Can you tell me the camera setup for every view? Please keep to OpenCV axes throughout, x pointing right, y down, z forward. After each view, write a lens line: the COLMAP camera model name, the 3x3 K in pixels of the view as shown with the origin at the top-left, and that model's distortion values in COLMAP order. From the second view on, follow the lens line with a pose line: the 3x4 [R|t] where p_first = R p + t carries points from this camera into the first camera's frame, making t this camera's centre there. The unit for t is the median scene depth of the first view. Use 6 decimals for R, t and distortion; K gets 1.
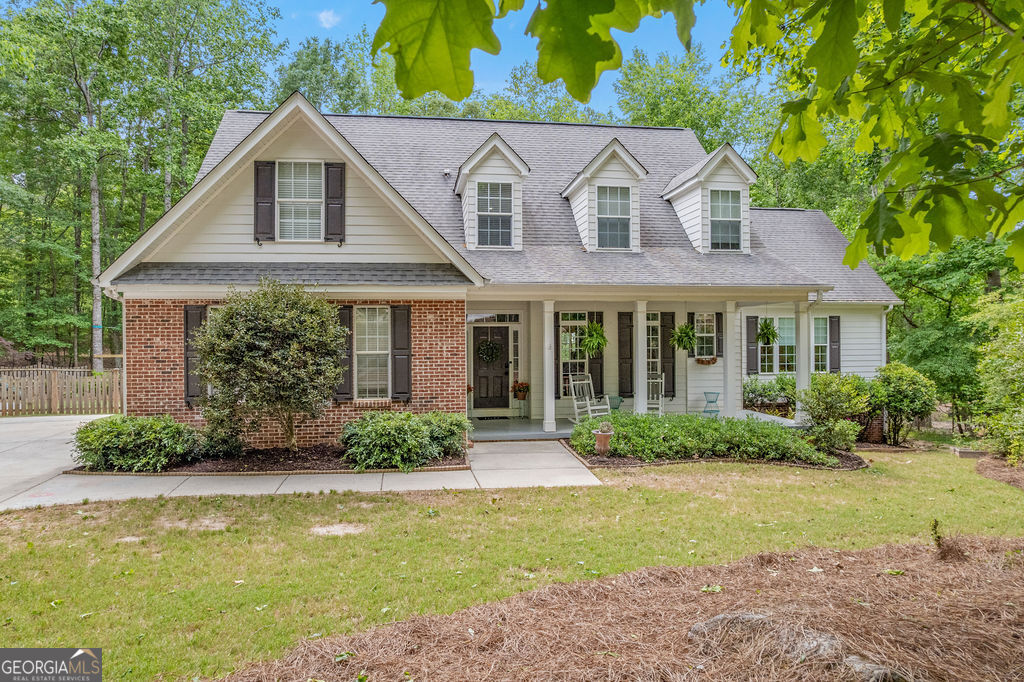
lens RADIAL K [[659.5, 0, 512.0], [0, 659.5, 341.0], [0, 0, 1]] dist [-0.071130, 0.066137]
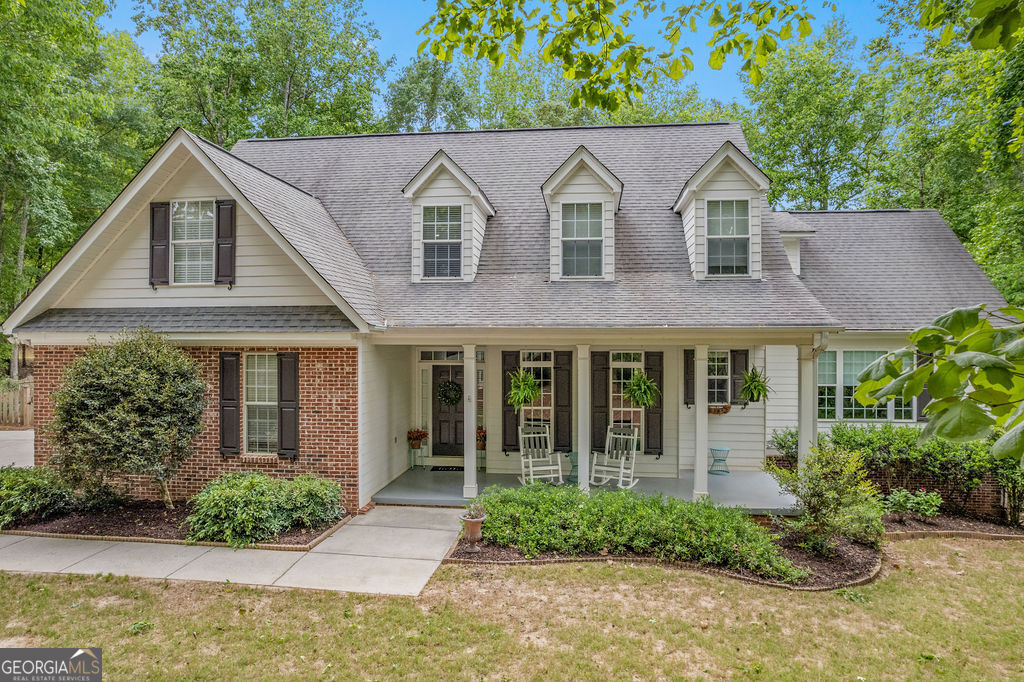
lens RADIAL K [[659.5, 0, 512.0], [0, 659.5, 341.0], [0, 0, 1]] dist [-0.071130, 0.066137]
pose [[0.965141, 0.008282, -0.261600, 0.368951], [-0.008037, 0.999966, 0.002006, -0.075711], [0.261607, 0.000166, 0.965174, 0.208762]]
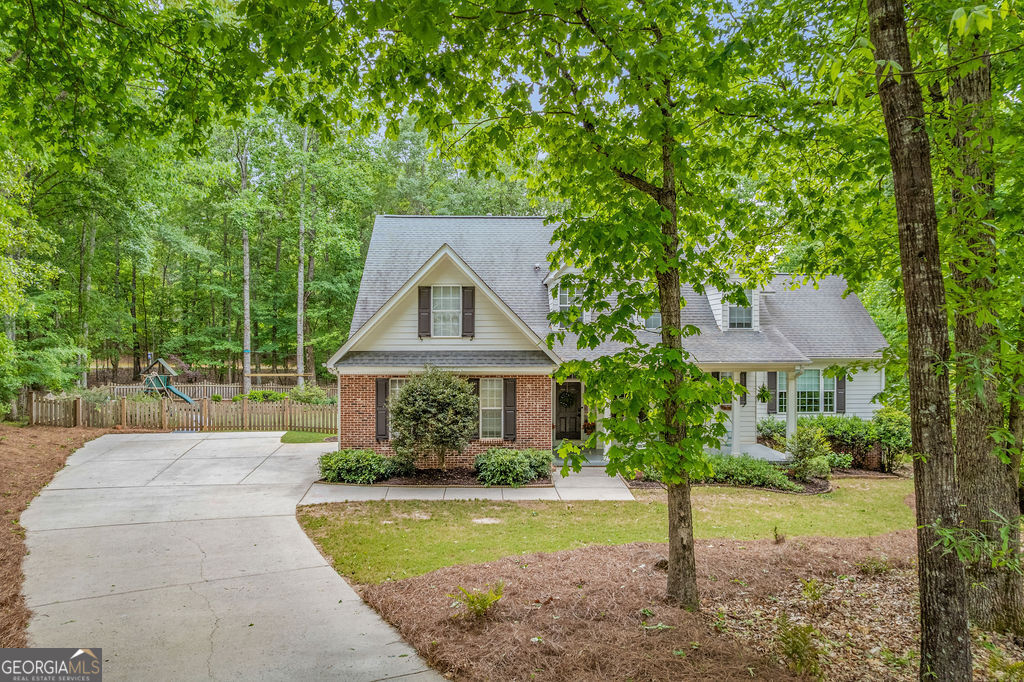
lens RADIAL K [[661.2, 0, 515.2], [0, 661.2, 340.2], [0, 0, 1]] dist [-0.043577, 0.000386]
pose [[0.993537, 0.007913, -0.113231, 0.018817], [-0.007876, 0.999969, 0.000776, -0.146546], [0.113234, 0.000120, 0.993568, -0.548858]]
